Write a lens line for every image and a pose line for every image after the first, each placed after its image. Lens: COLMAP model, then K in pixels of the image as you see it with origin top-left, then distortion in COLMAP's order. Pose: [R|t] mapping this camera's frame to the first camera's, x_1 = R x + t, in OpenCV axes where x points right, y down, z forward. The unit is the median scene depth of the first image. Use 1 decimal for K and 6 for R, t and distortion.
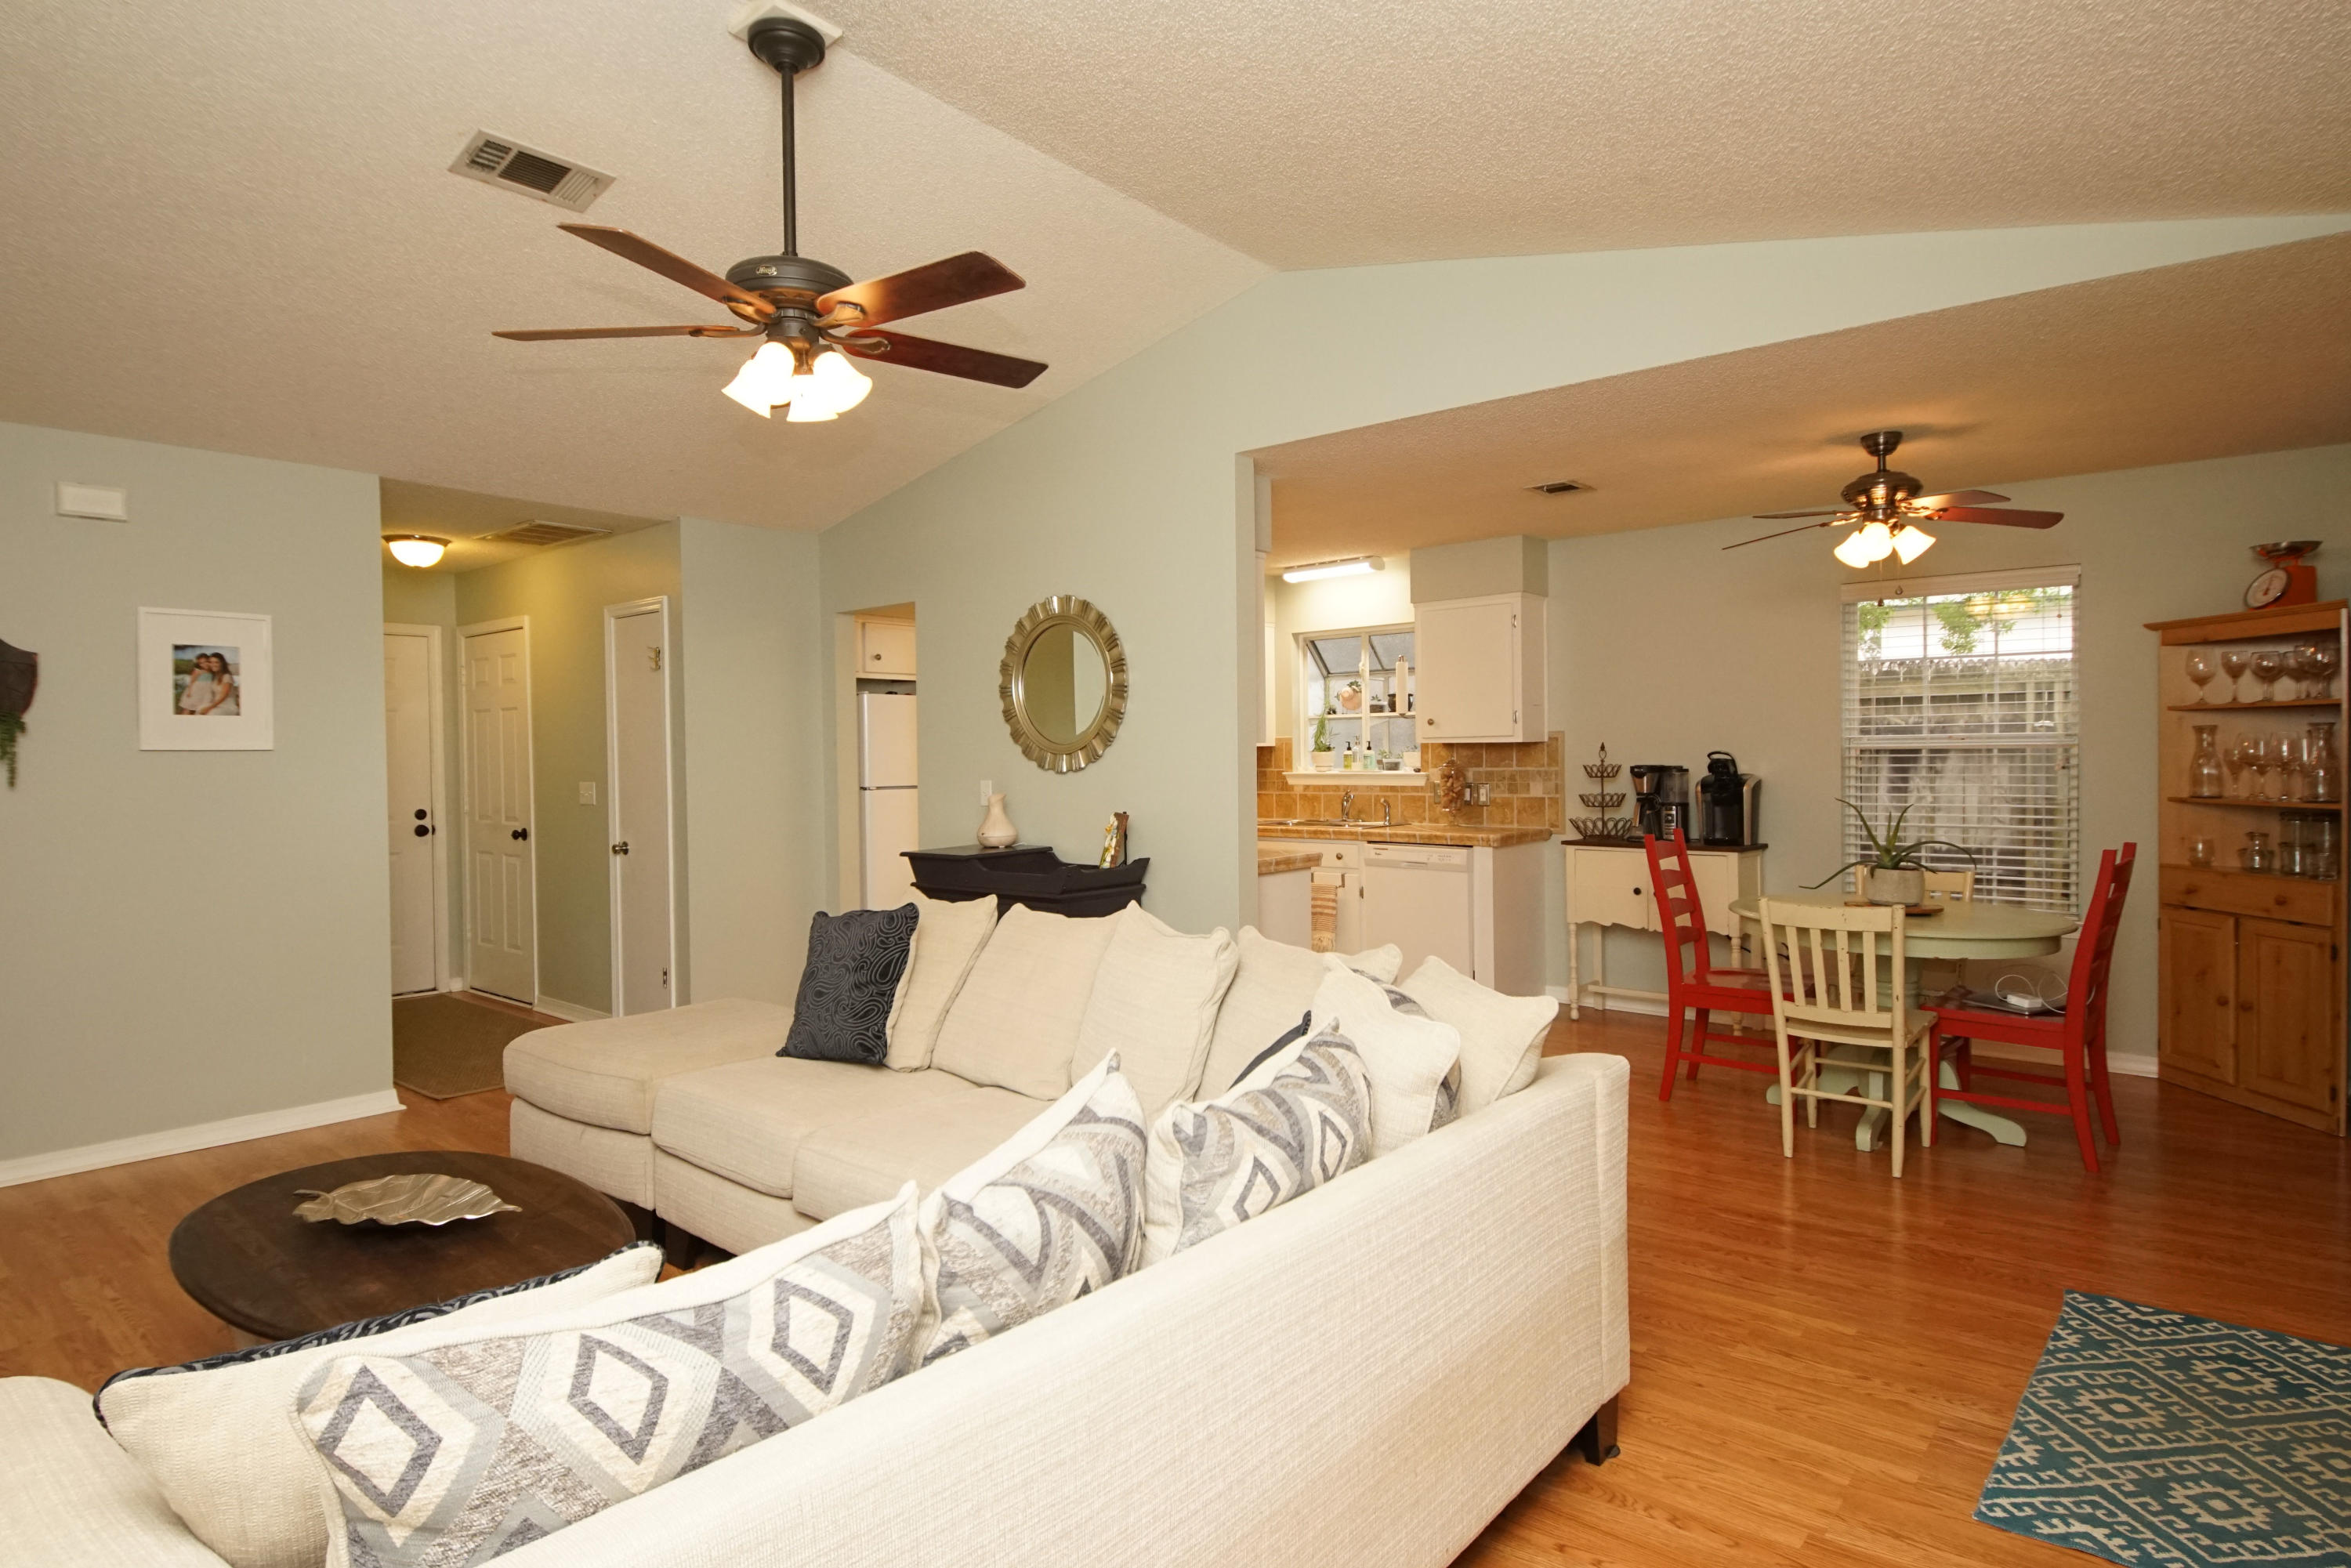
lens RADIAL K [[1259.4, 0, 1158.1], [0, 1259.4, 772.5], [0, 0, 1]] dist [0.041705, -0.041370]
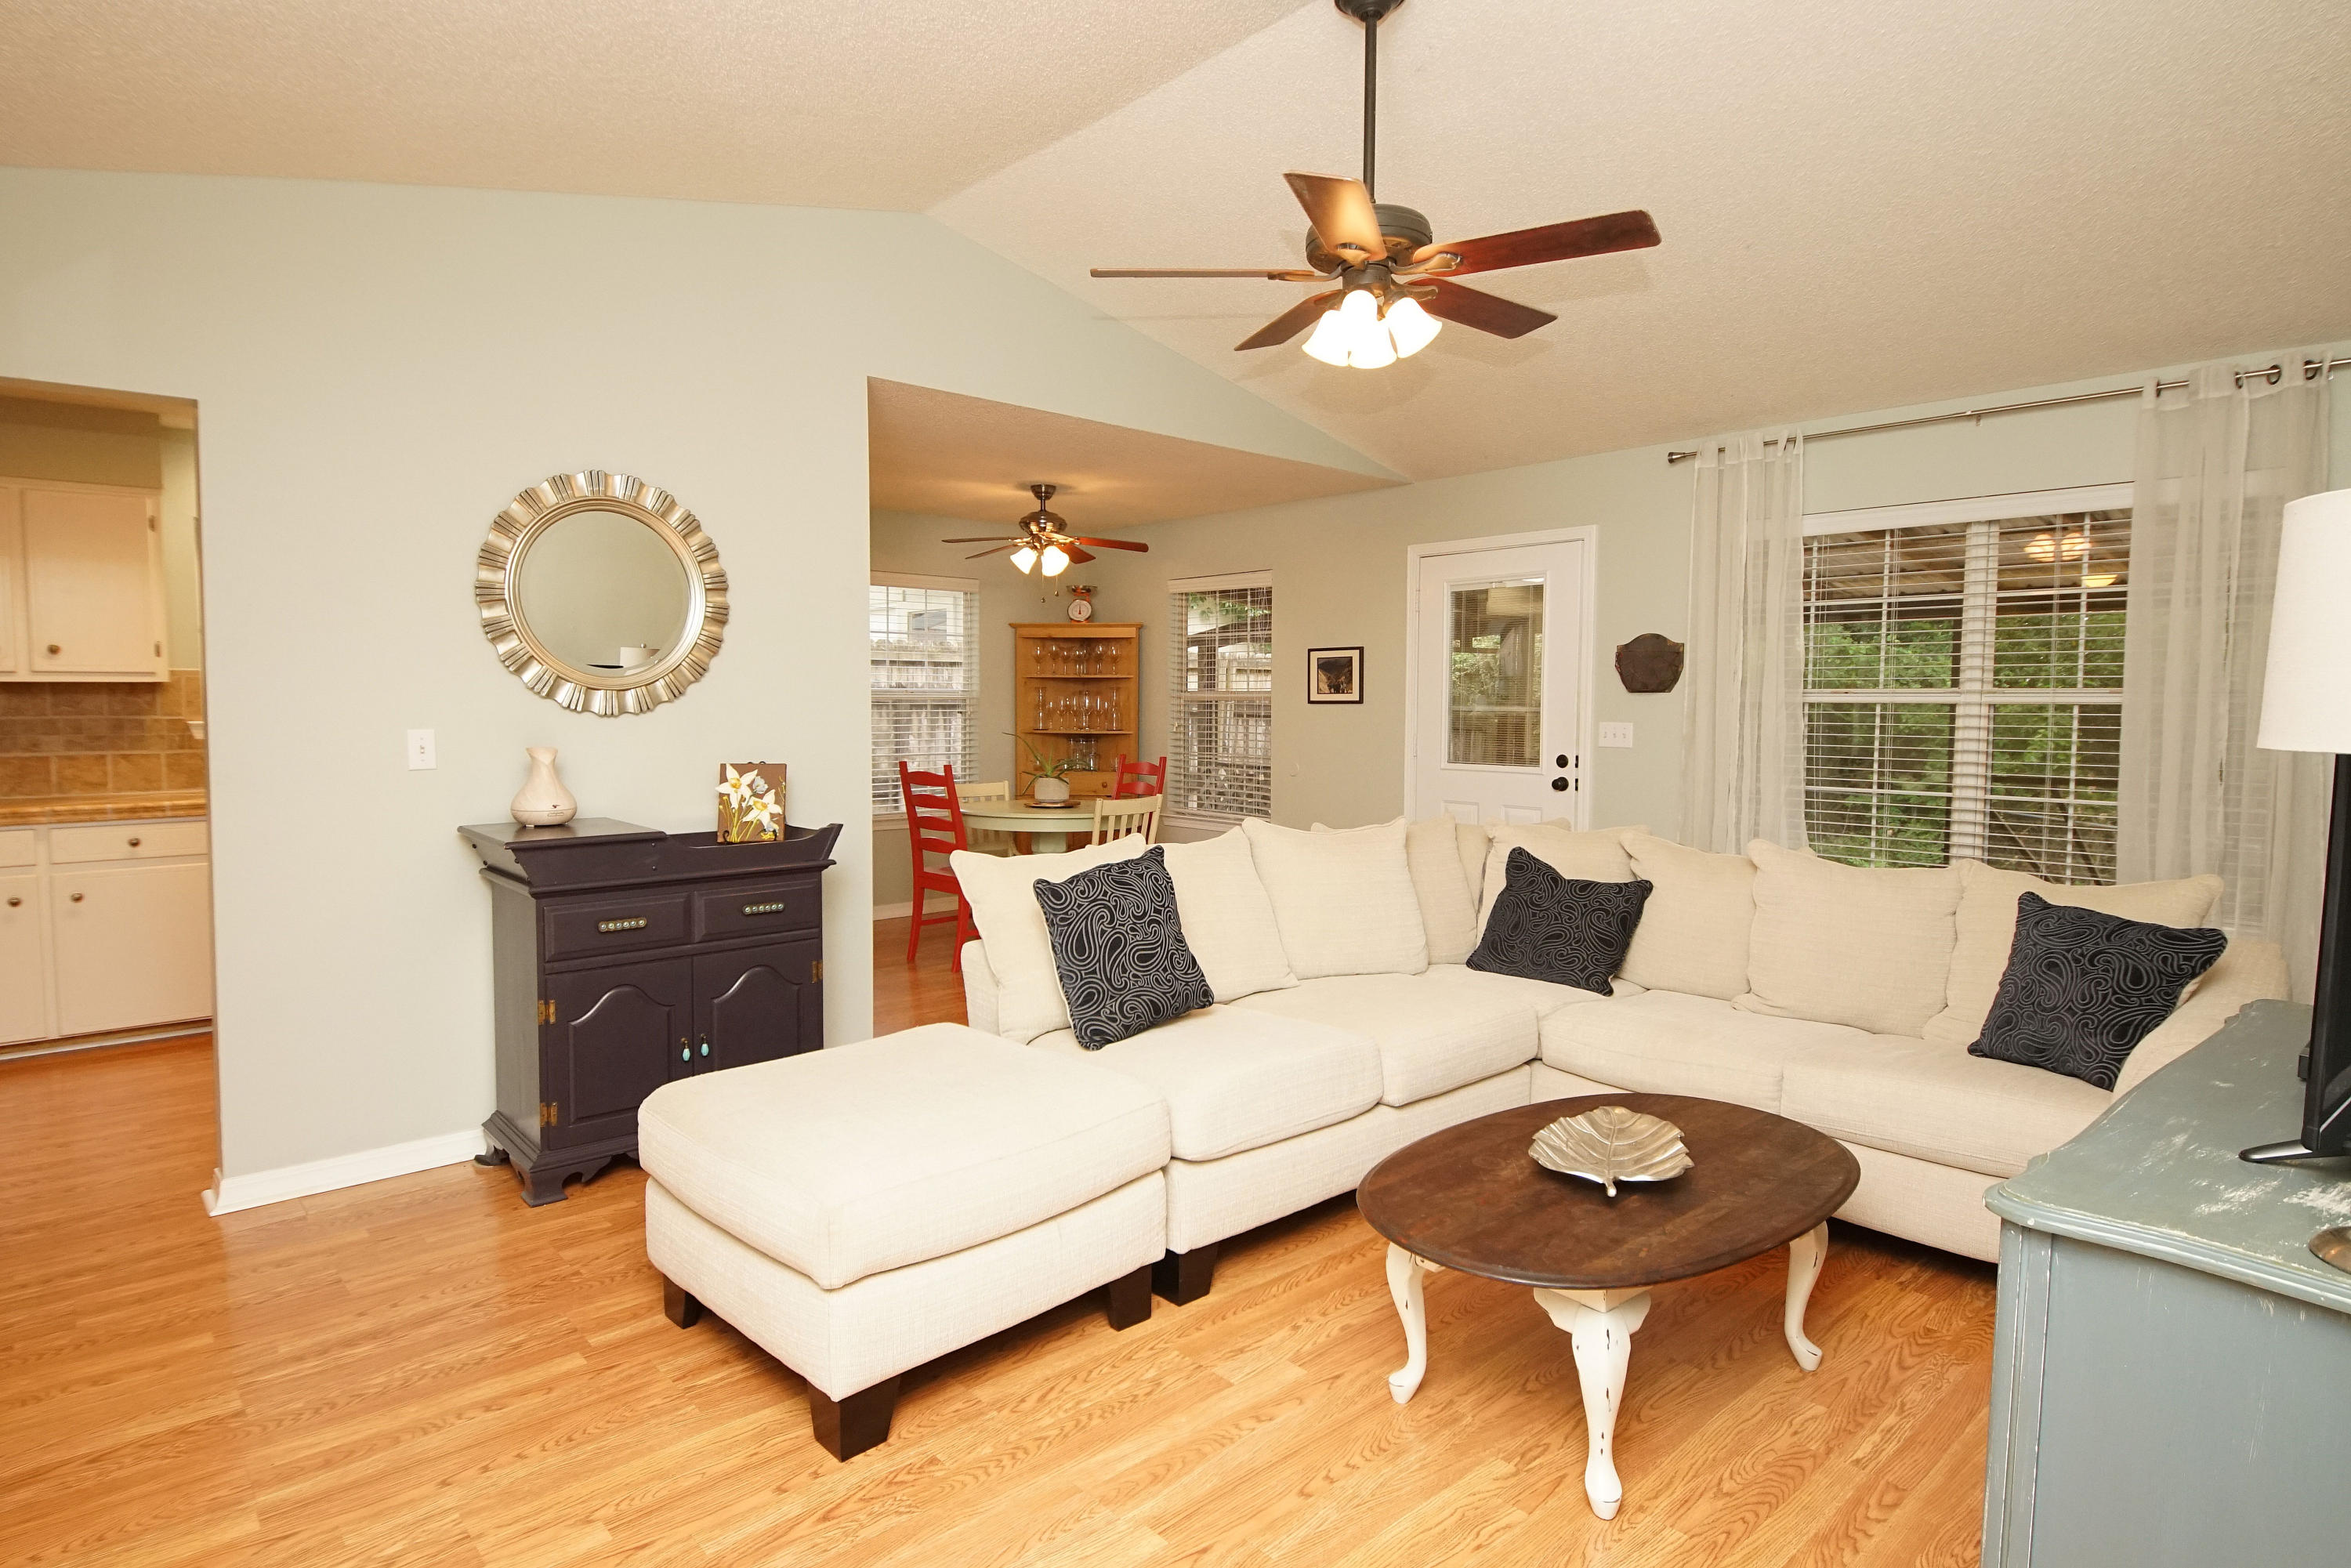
lens RADIAL K [[1259.1, 0, 1149.1], [0, 1259.1, 759.4], [0, 0, 1]] dist [0.057397, -0.043708]
pose [[0.142599, -0.036409, 0.989111, -0.653199], [0.009611, 0.999327, 0.035400, 0.001180], [-0.989734, 0.004459, 0.142853, 0.493772]]
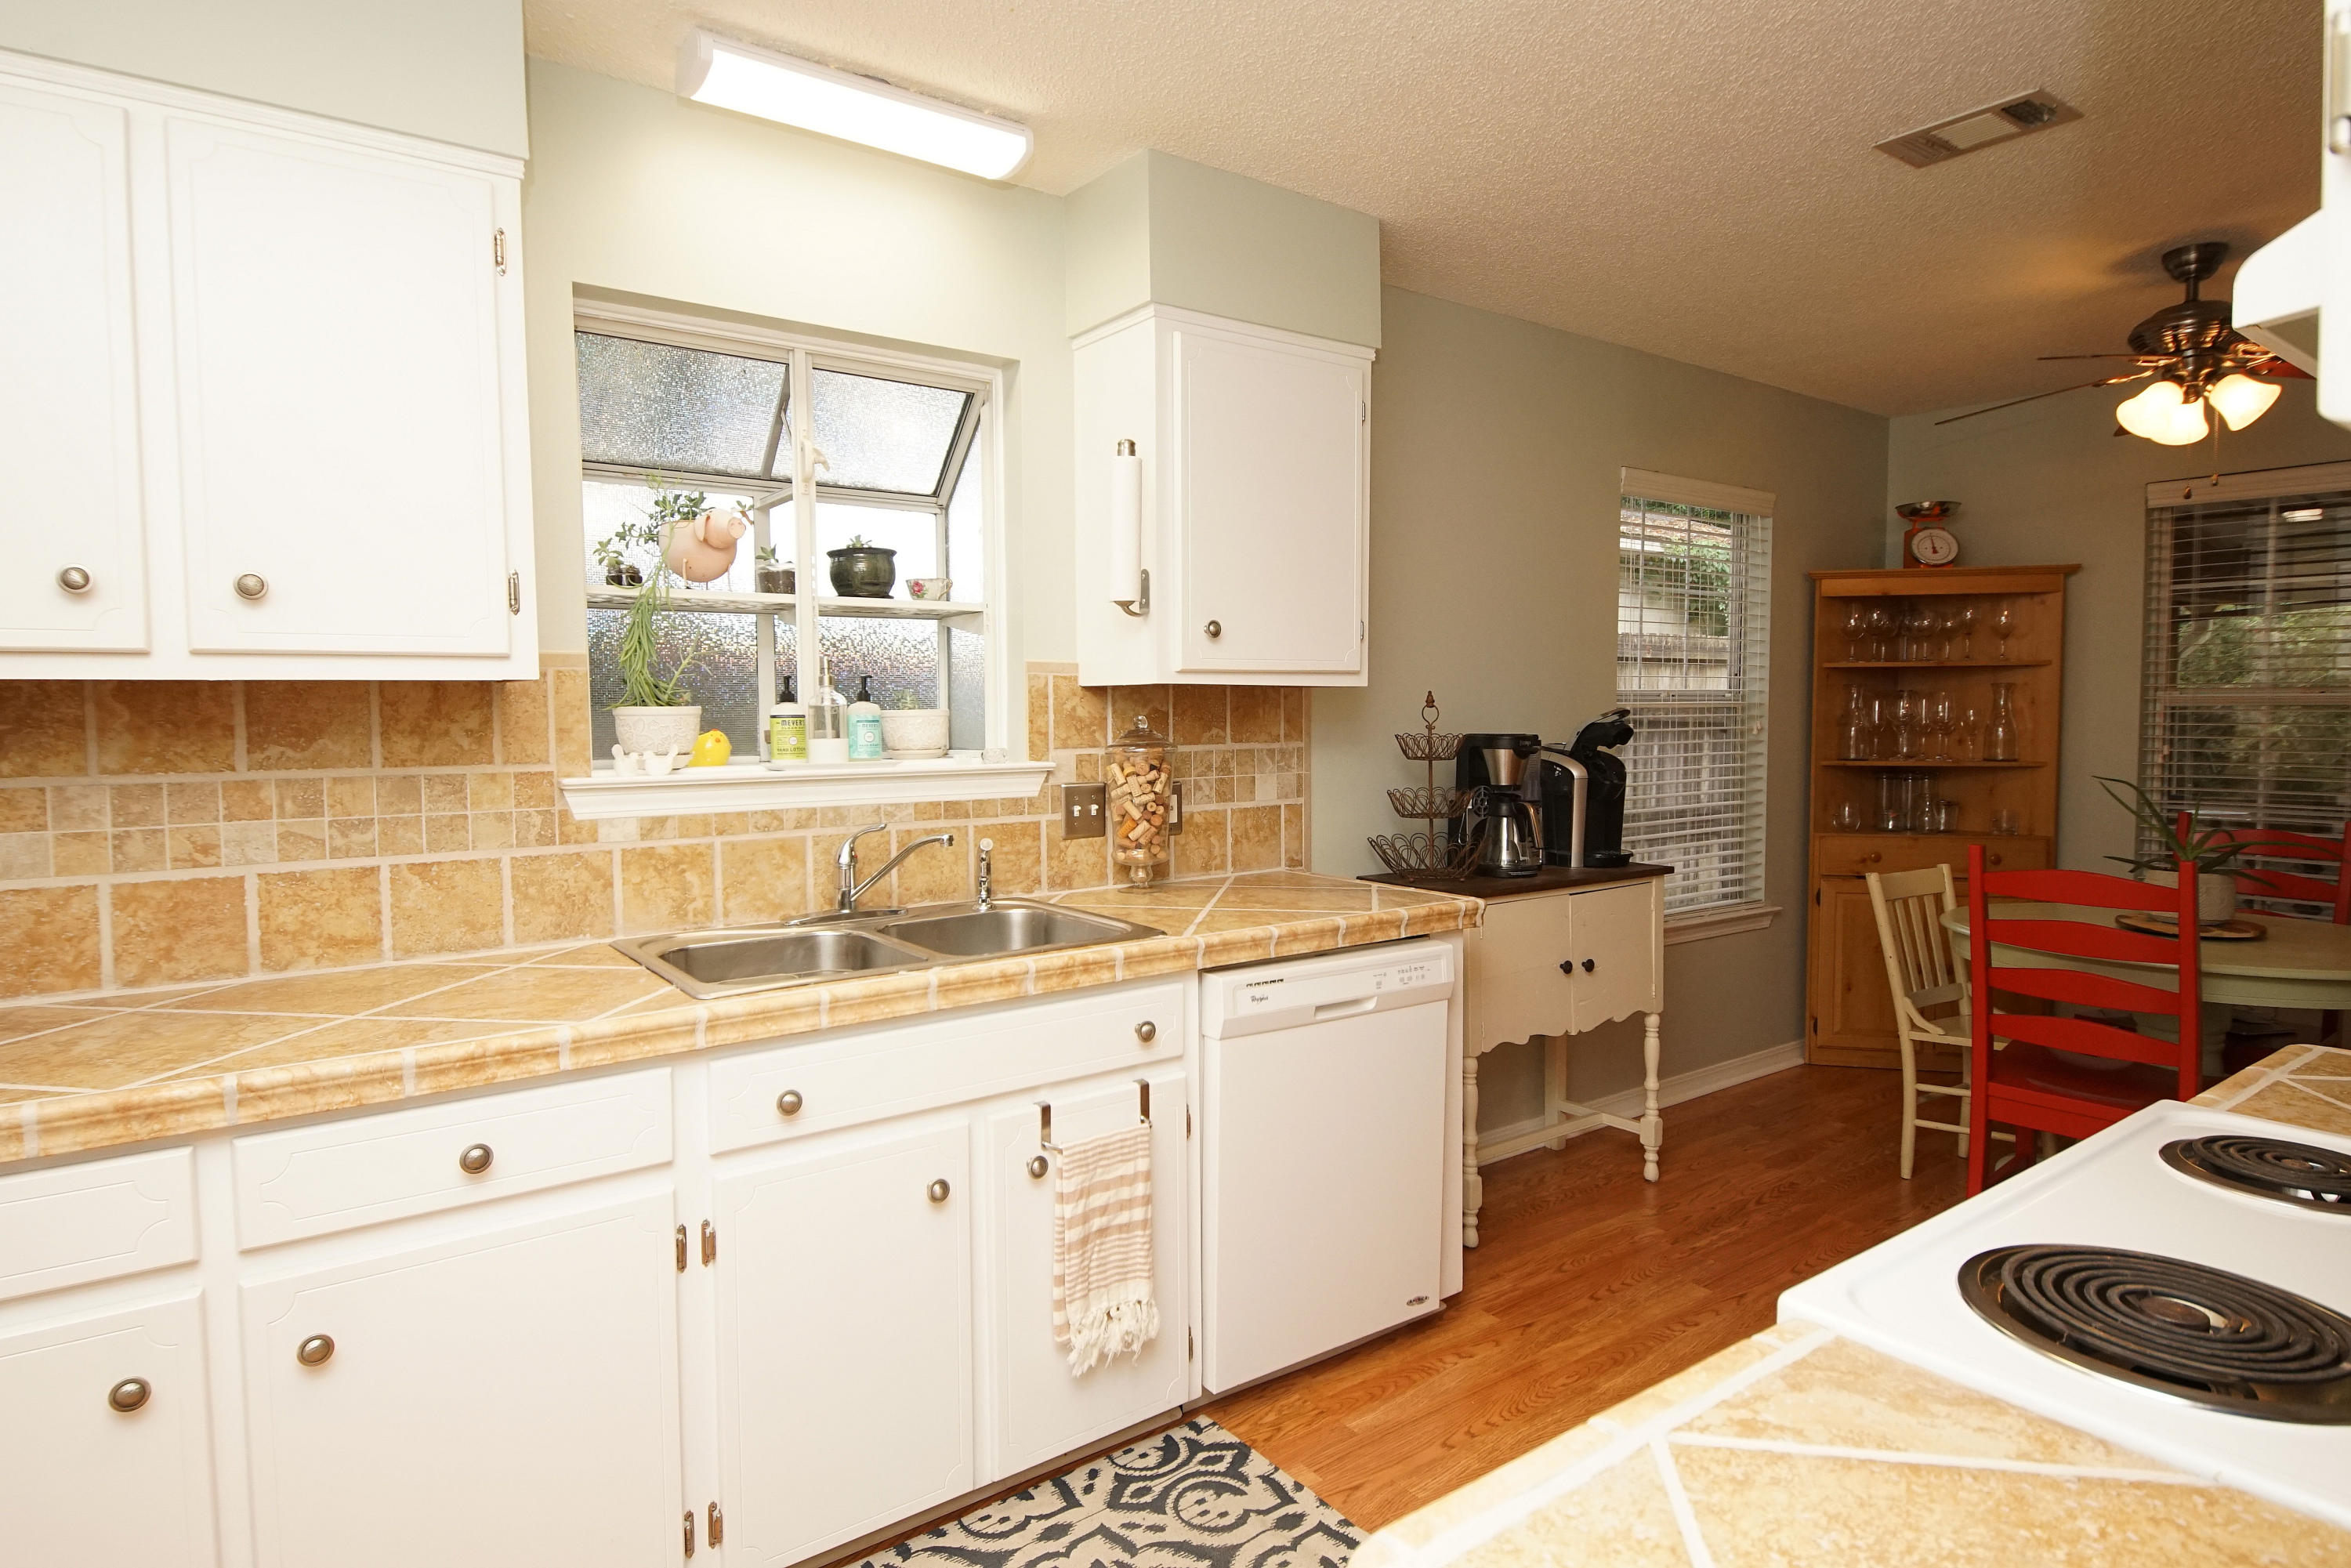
lens RADIAL K [[1259.4, 0, 1158.1], [0, 1259.4, 772.5], [0, 0, 1]] dist [0.041705, -0.041370]
pose [[0.236052, -0.039698, 0.970929, -0.181668], [0.017093, 0.999180, 0.036698, -0.011993], [-0.971590, 0.007934, 0.236537, 1.025220]]
